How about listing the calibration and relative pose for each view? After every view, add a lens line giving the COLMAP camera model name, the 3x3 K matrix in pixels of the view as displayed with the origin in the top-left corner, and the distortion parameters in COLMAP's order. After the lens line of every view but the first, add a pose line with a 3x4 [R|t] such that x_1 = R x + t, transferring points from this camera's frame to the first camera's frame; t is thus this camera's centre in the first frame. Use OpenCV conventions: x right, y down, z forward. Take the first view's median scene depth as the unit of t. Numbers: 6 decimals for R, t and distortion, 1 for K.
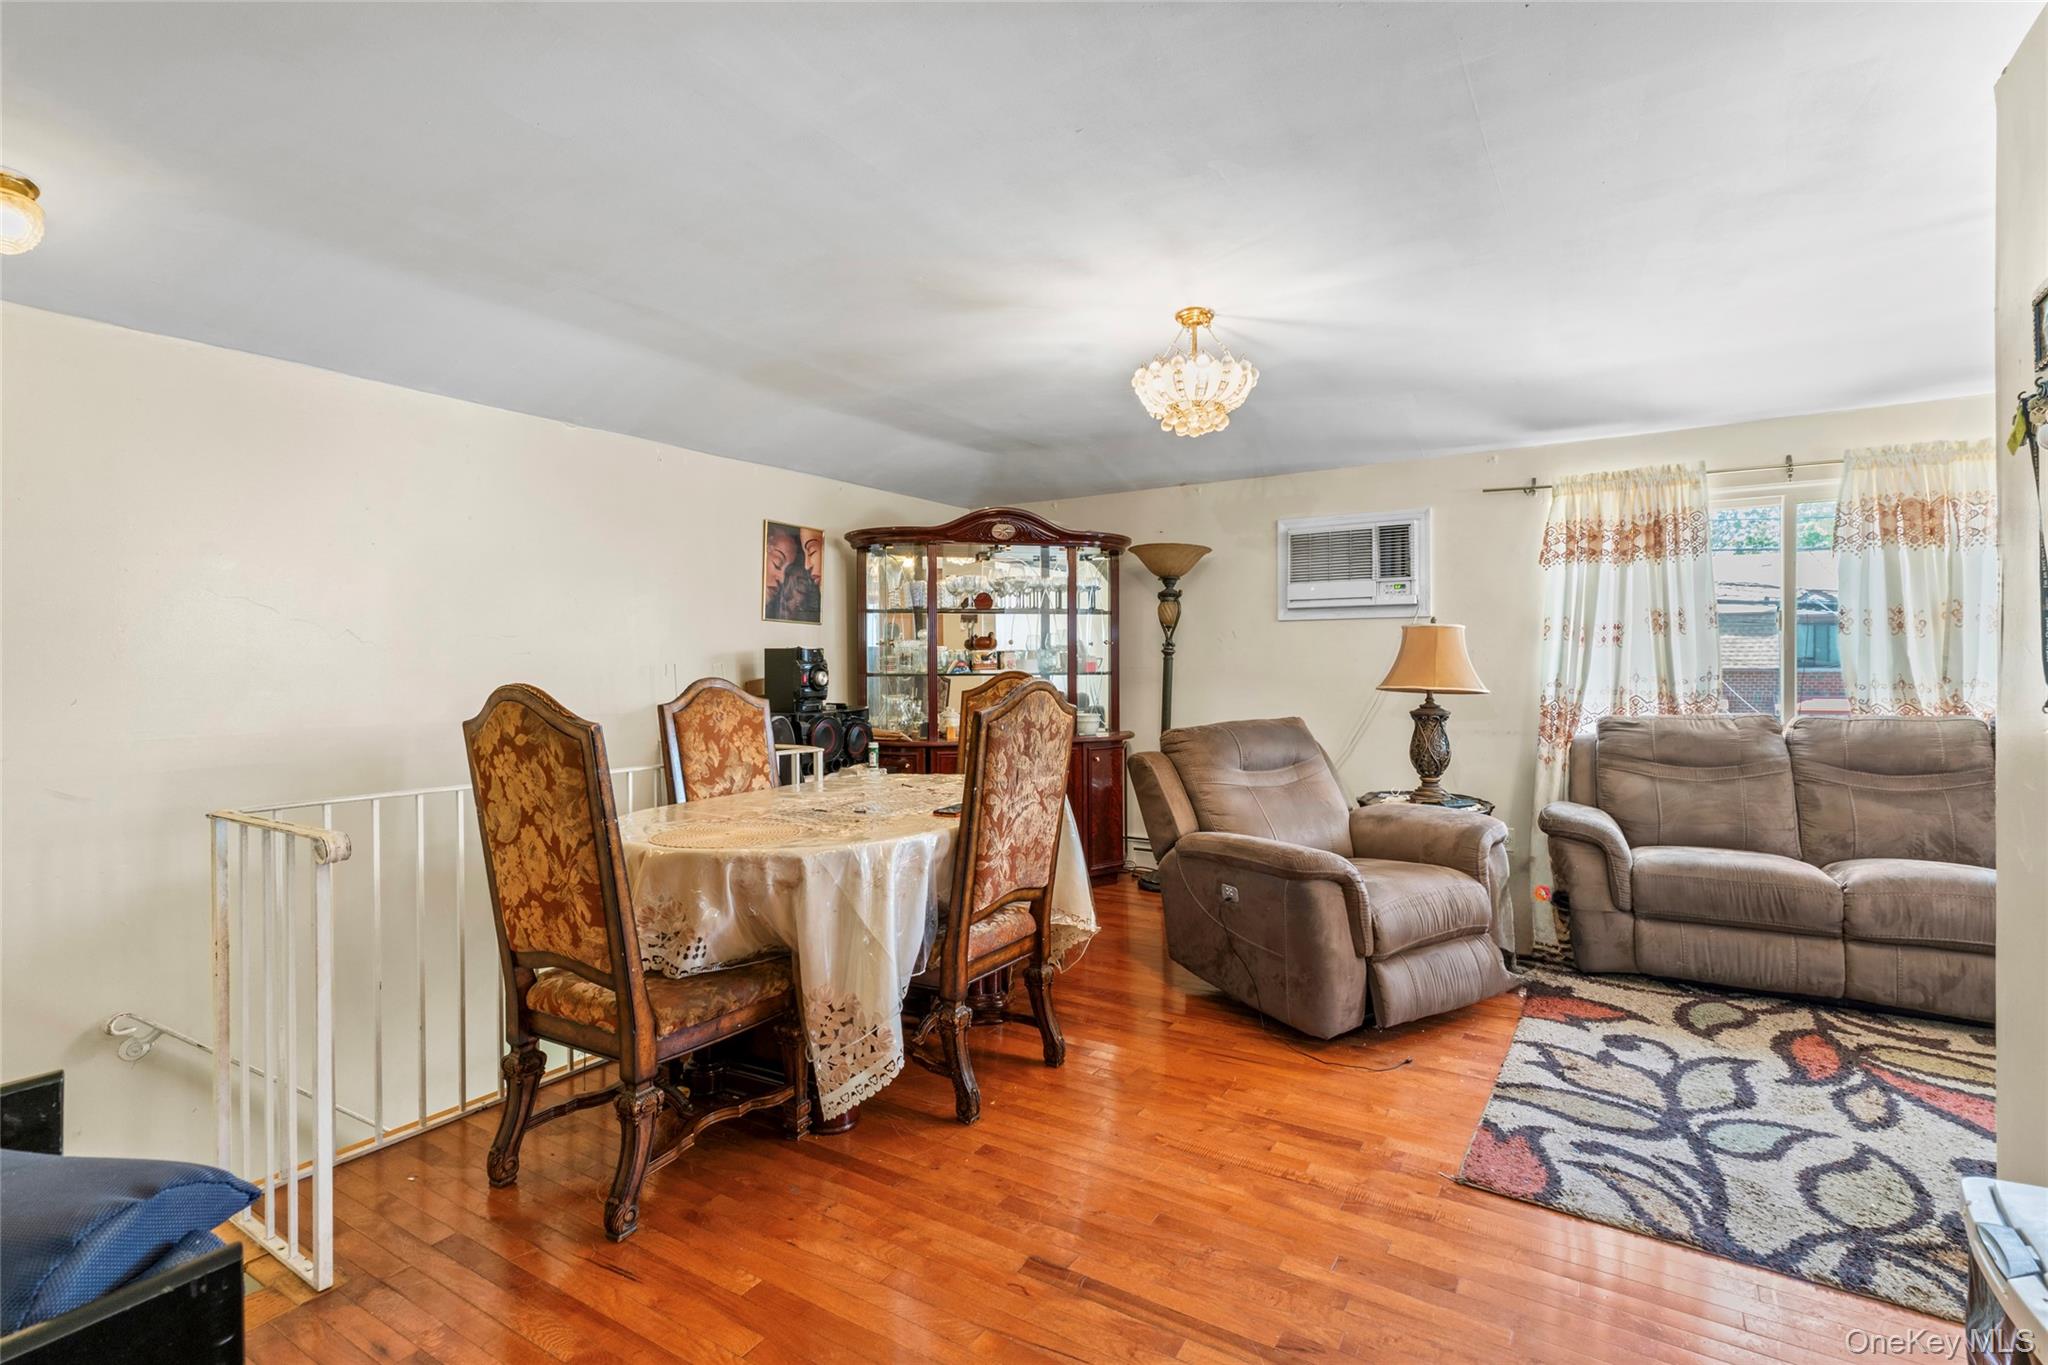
lens RADIAL K [[957.7, 0, 1016.9], [0, 957.7, 668.0], [0, 0, 1]] dist [0.001414, -0.000349]
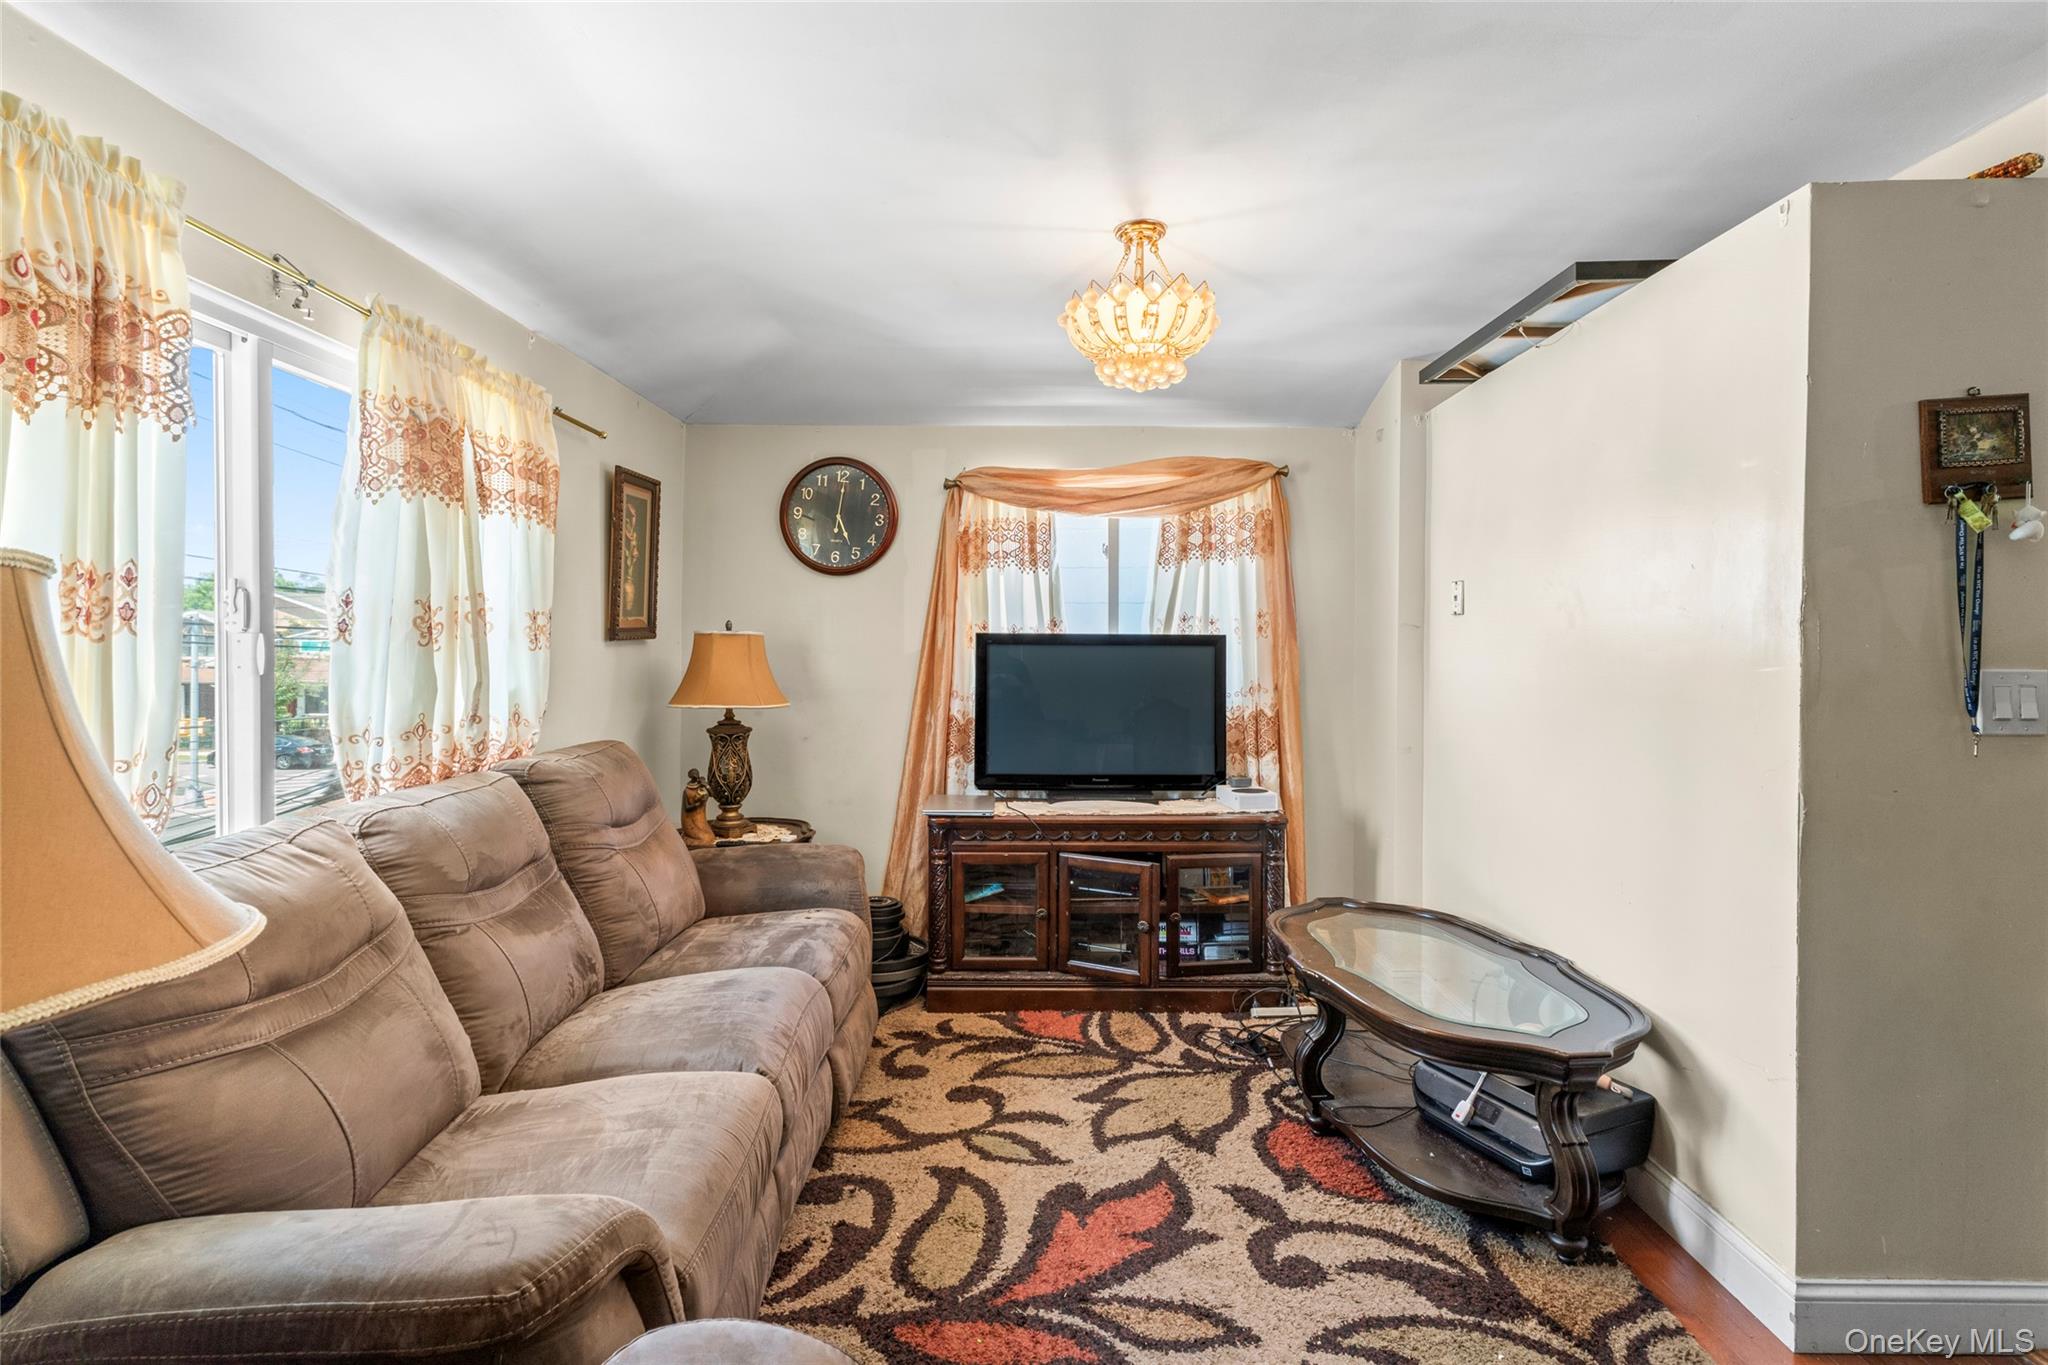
lens RADIAL K [[967.9, 0, 1015.6], [0, 967.9, 663.8], [0, 0, 1]] dist [-0.000537, -0.000061]
pose [[-0.526405, -0.008641, 0.850190, 0.231839], [0.008087, 0.999852, 0.015169, -0.030400], [-0.850196, 0.014861, -0.526257, 1.005022]]
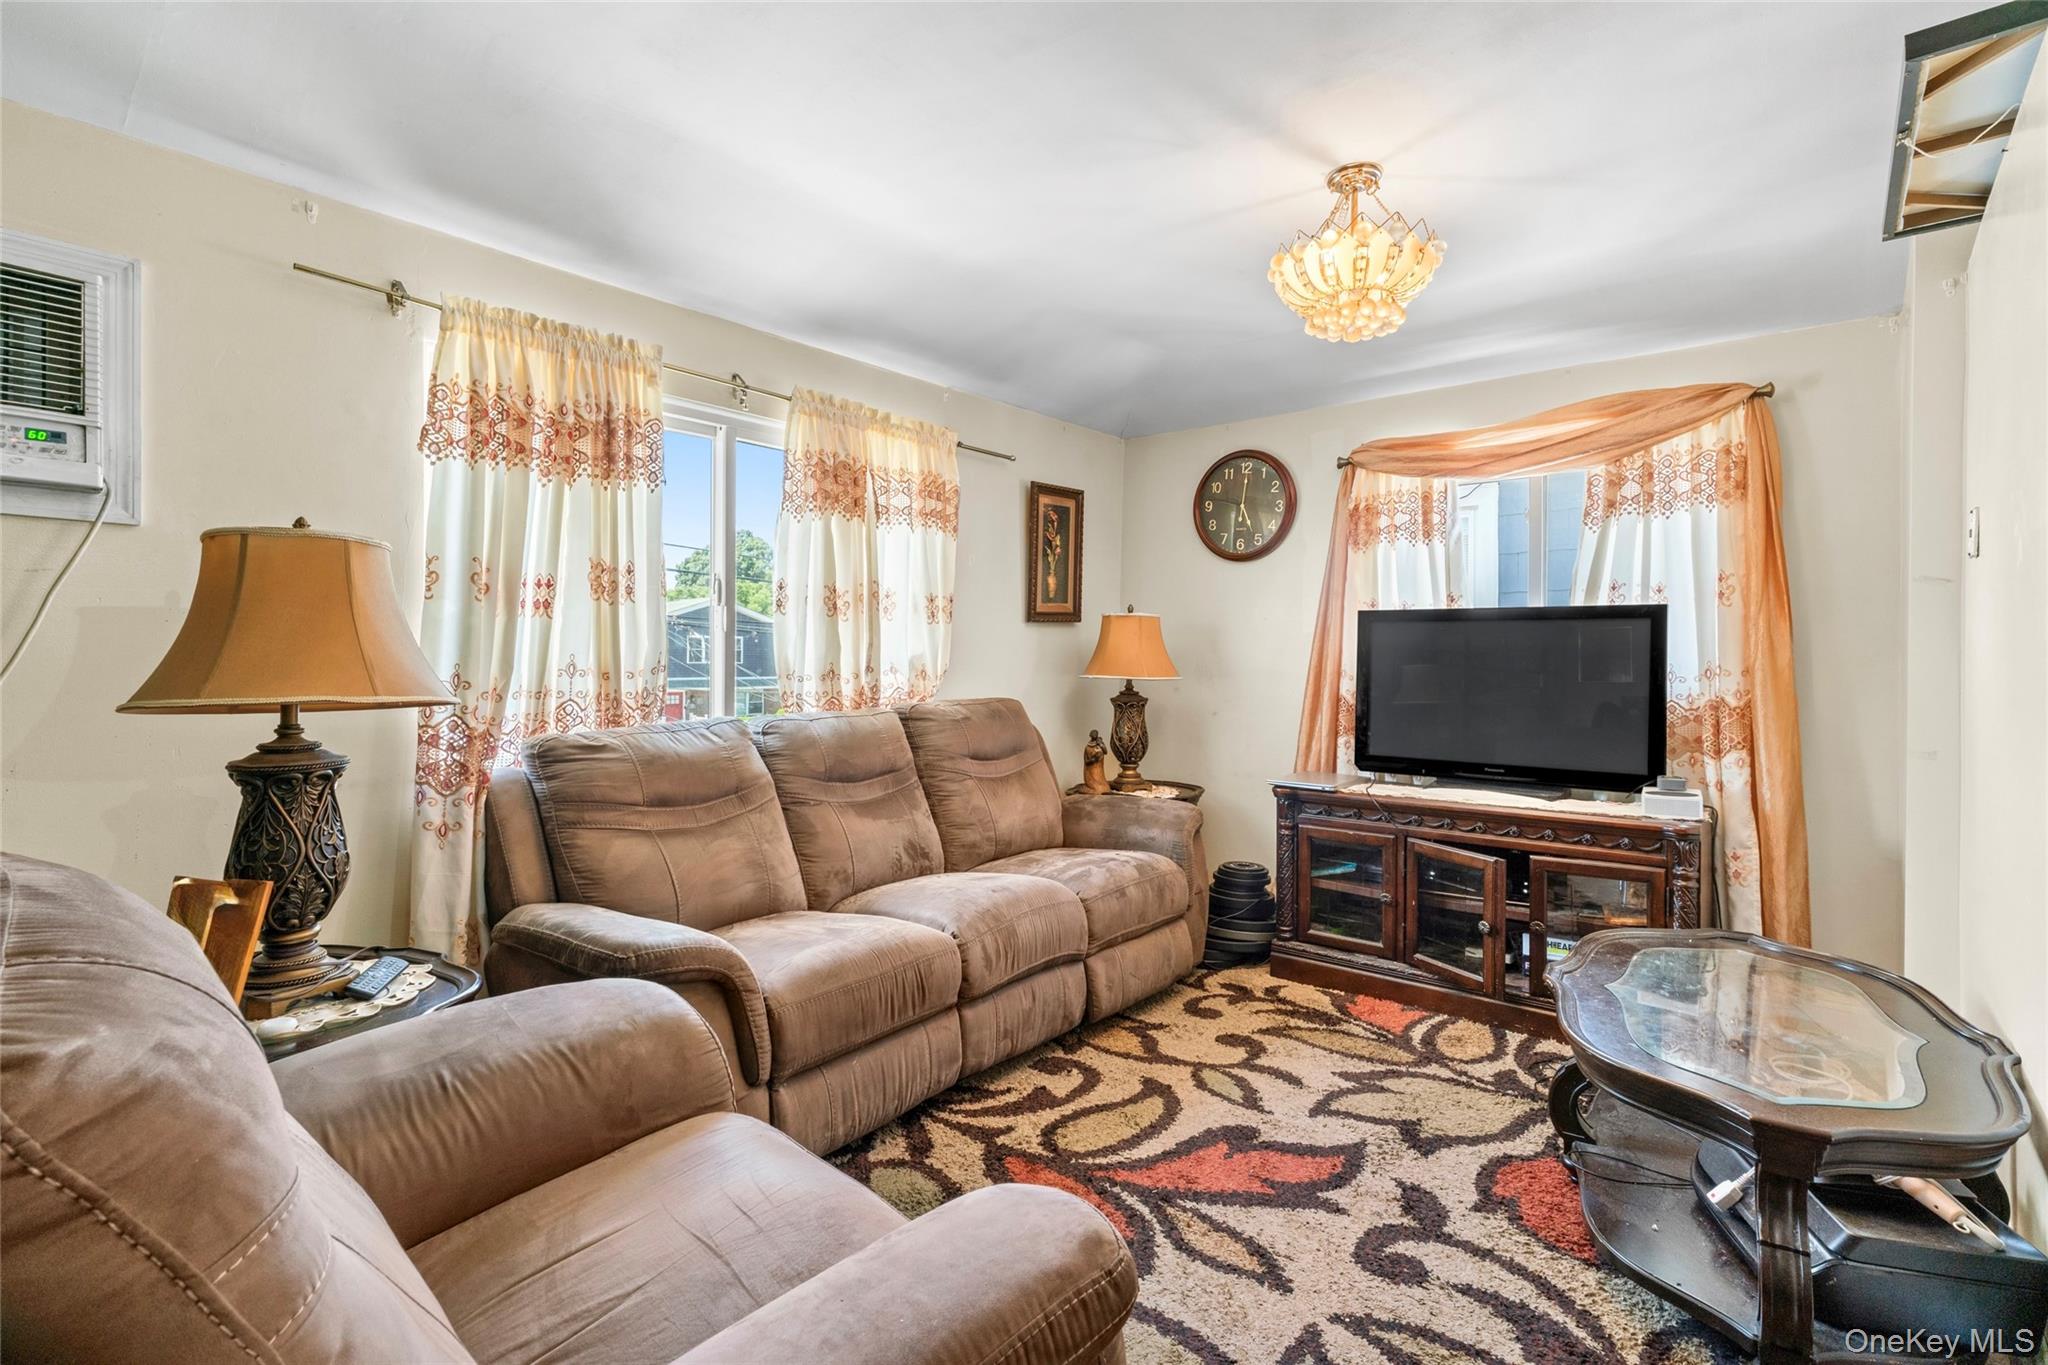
lens RADIAL K [[957.7, 0, 1016.9], [0, 957.7, 668.0], [0, 0, 1]] dist [0.001414, -0.000349]
pose [[0.134373, -0.003172, 0.990926, 0.093053], [0.000827, 0.999995, 0.003089, 0.008021], [-0.990931, 0.000405, 0.134375, 0.722202]]
